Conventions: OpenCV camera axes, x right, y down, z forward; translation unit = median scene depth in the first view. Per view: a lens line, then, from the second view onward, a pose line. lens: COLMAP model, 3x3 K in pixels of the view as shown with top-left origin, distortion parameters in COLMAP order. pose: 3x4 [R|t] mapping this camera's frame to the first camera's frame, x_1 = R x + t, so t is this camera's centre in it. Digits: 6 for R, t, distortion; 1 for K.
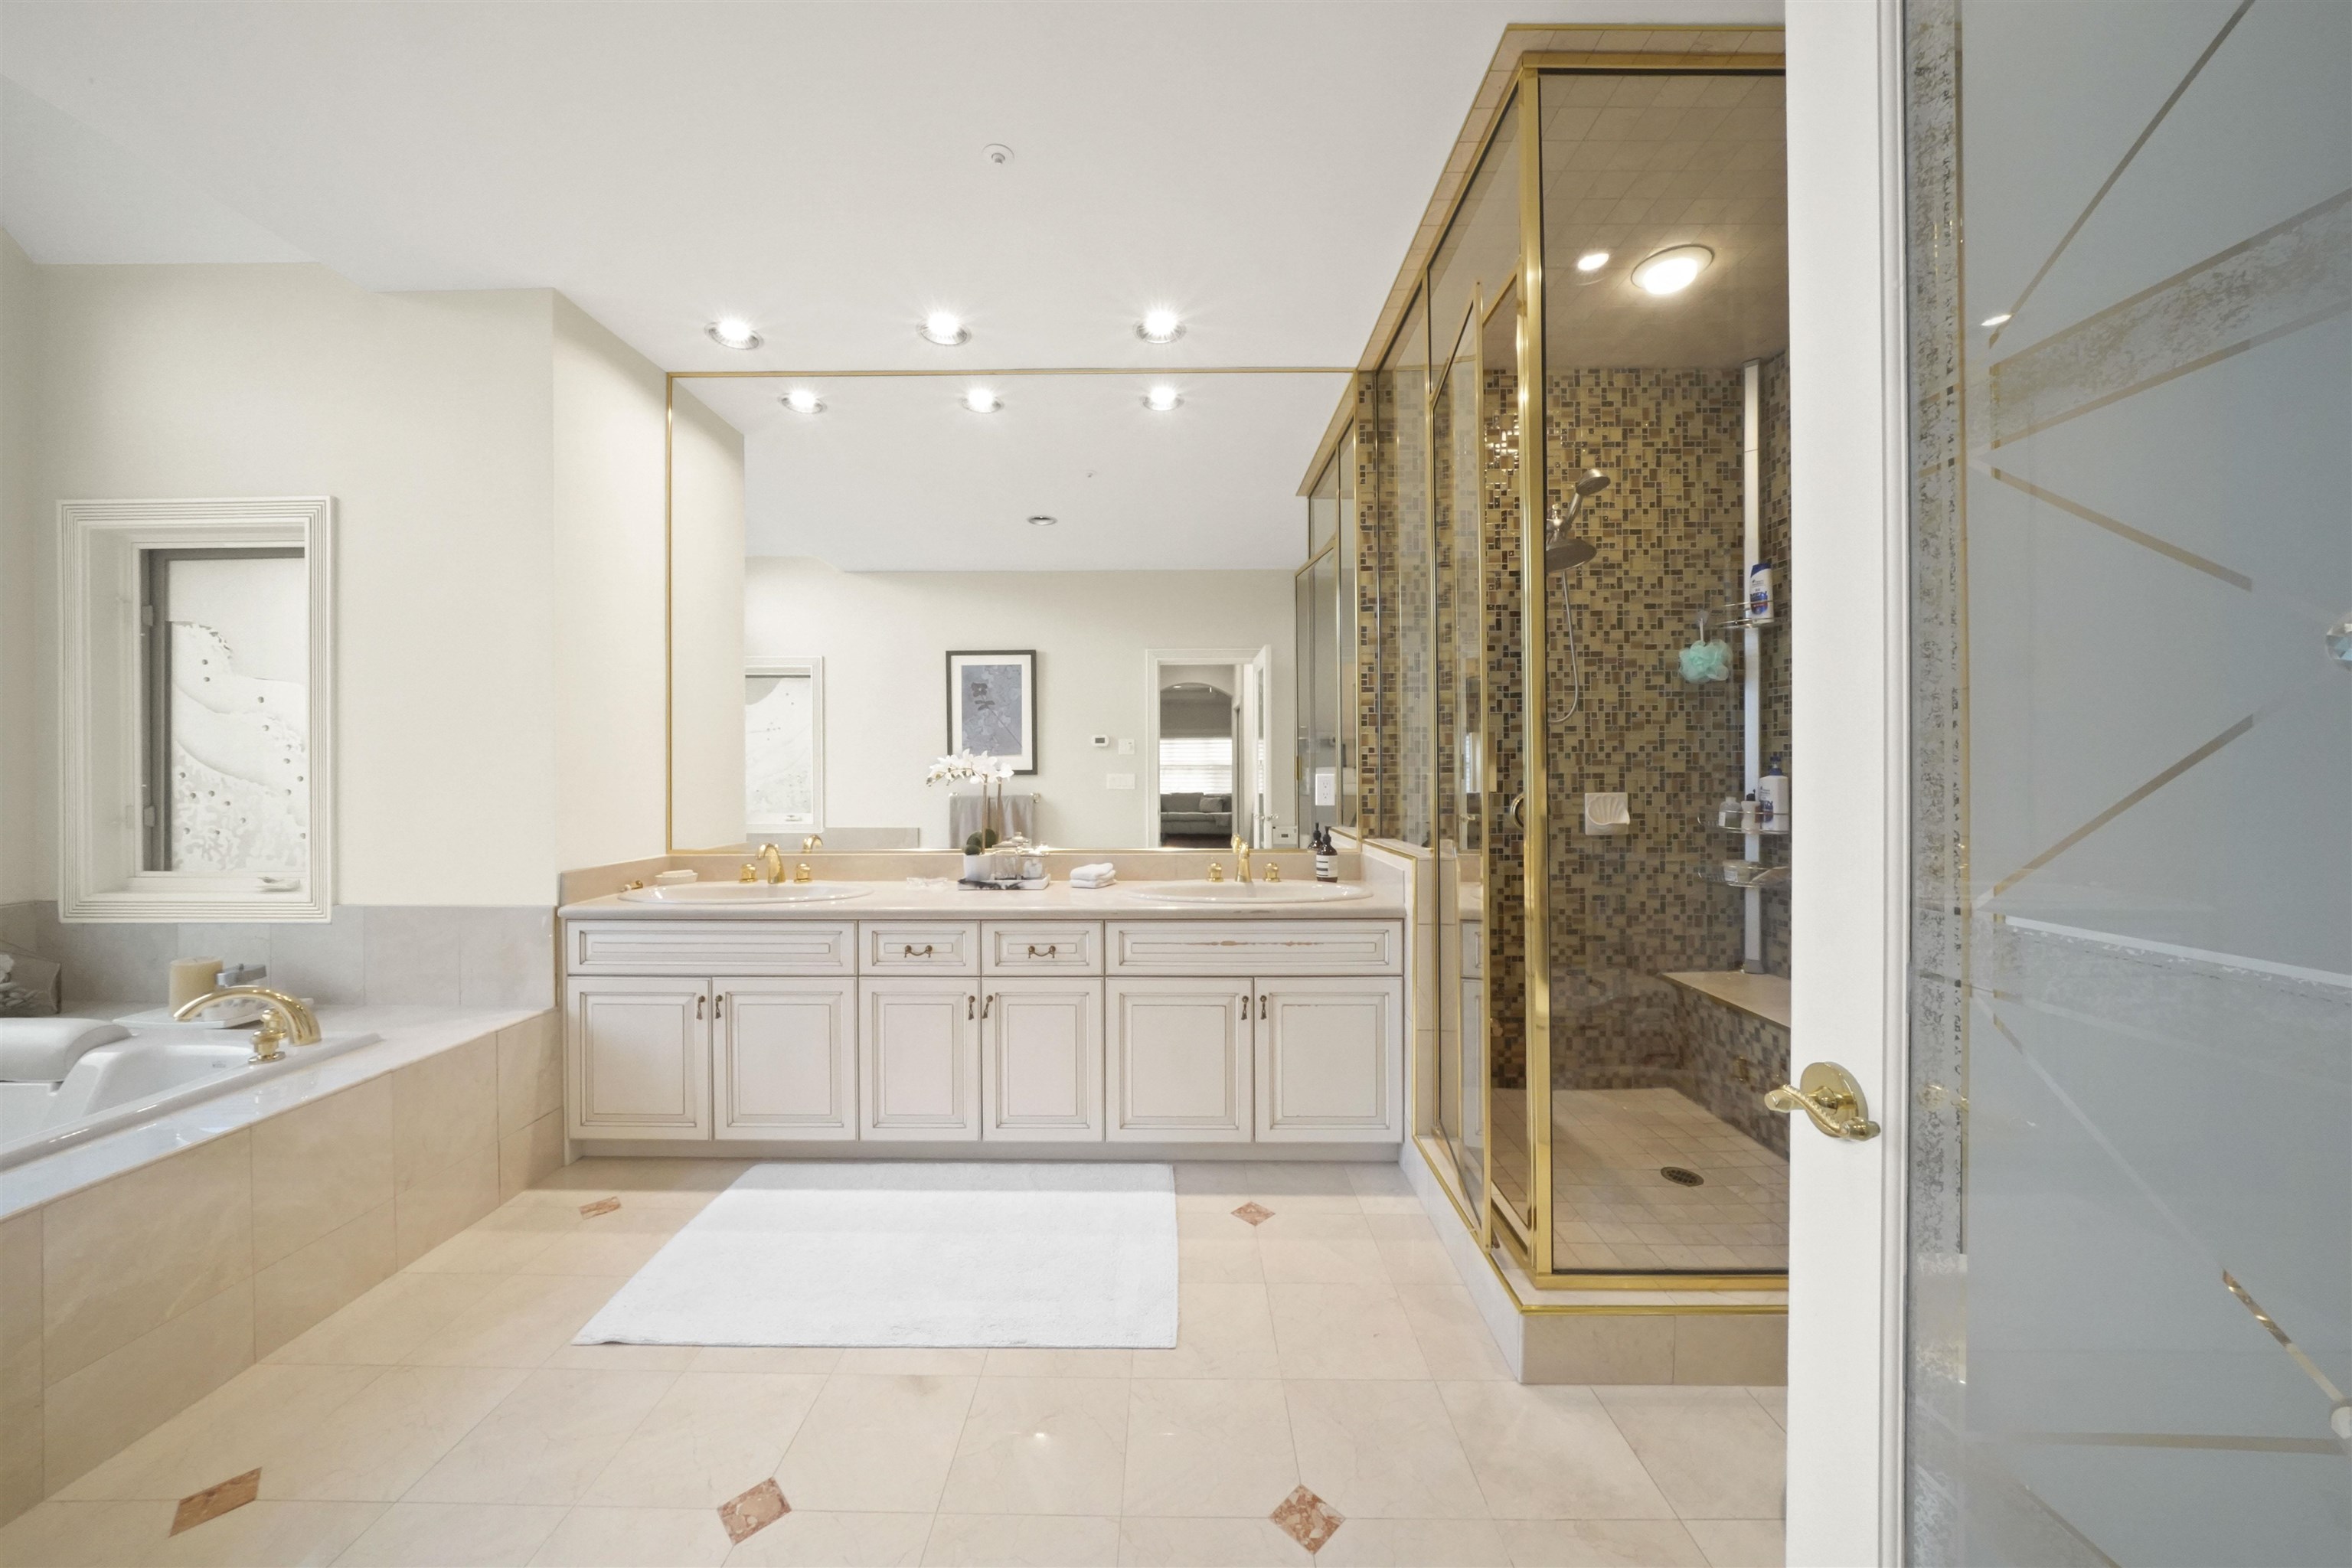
lens RADIAL K [[811.6, 0, 1176.1], [0, 811.6, 756.8], [0, 0, 1]] dist [-0.042333, 0.000012]
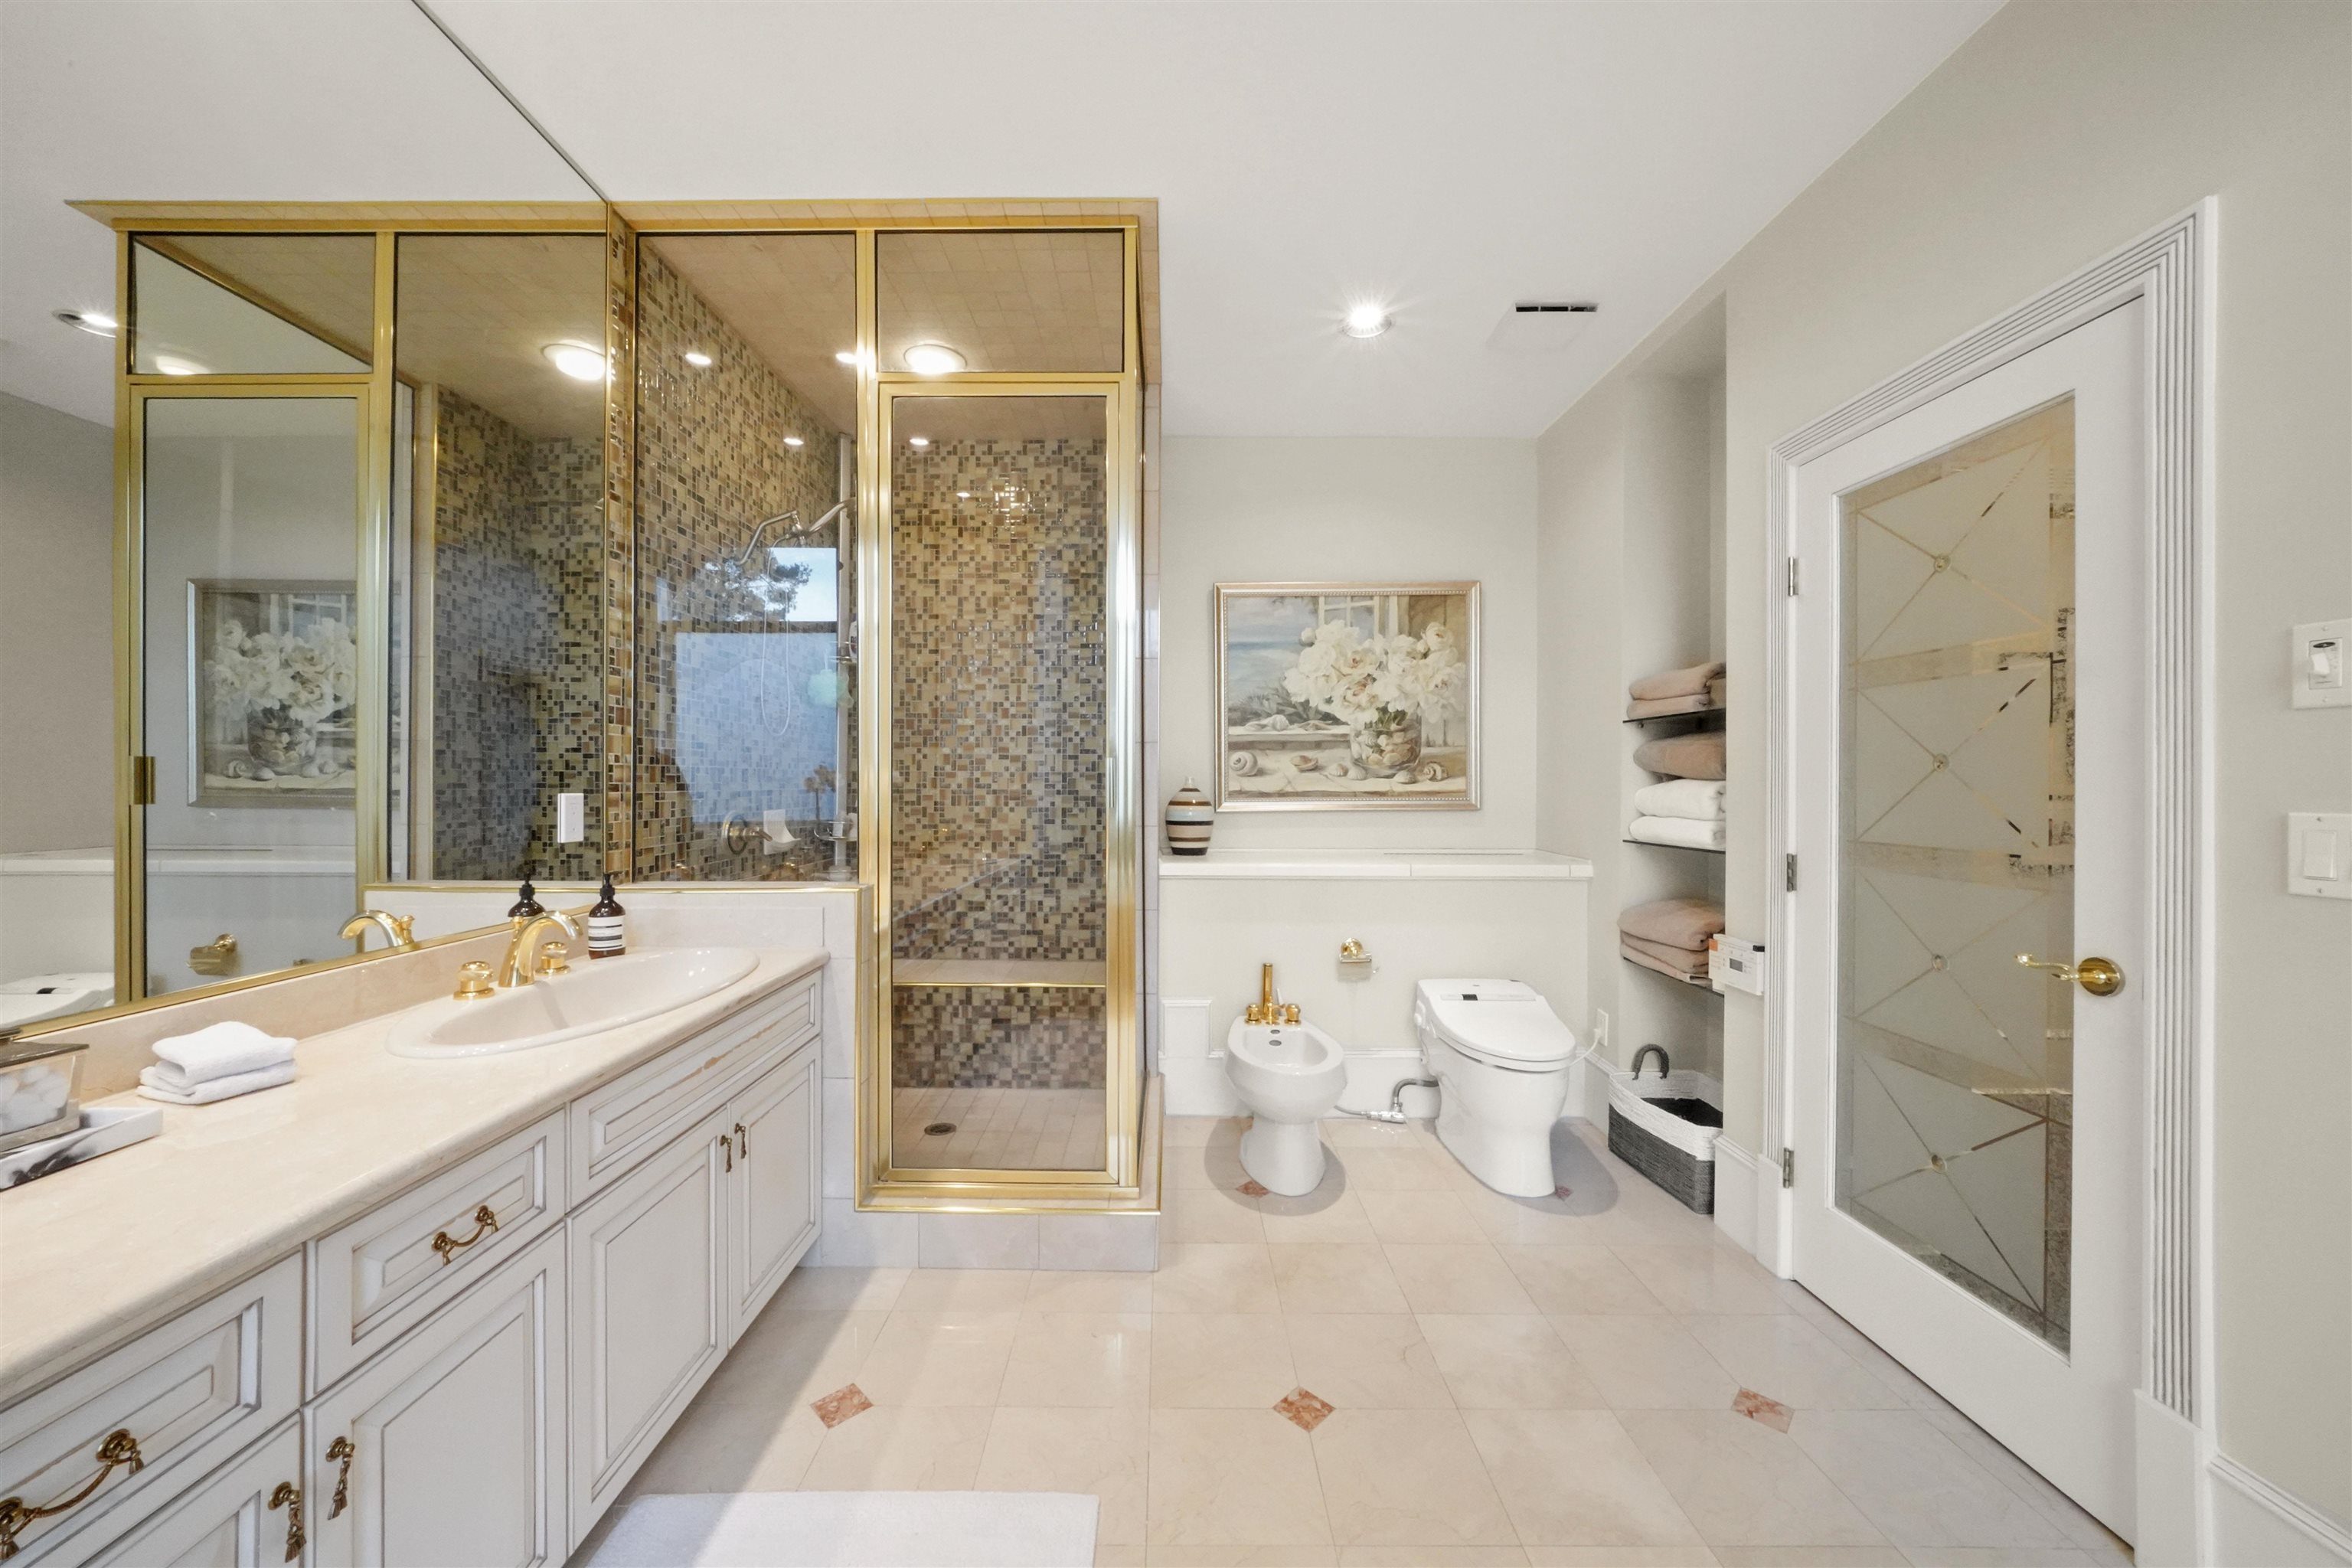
lens RADIAL K [[836.7, 0, 1165.8], [0, 836.7, 784.3], [0, 0, 1]] dist [-0.011157, -0.000073]
pose [[-0.004849, -0.002407, 0.999985, -0.550743], [-0.011200, 0.999935, 0.002353, 0.007791], [-0.999926, -0.011189, -0.004875, 0.611131]]
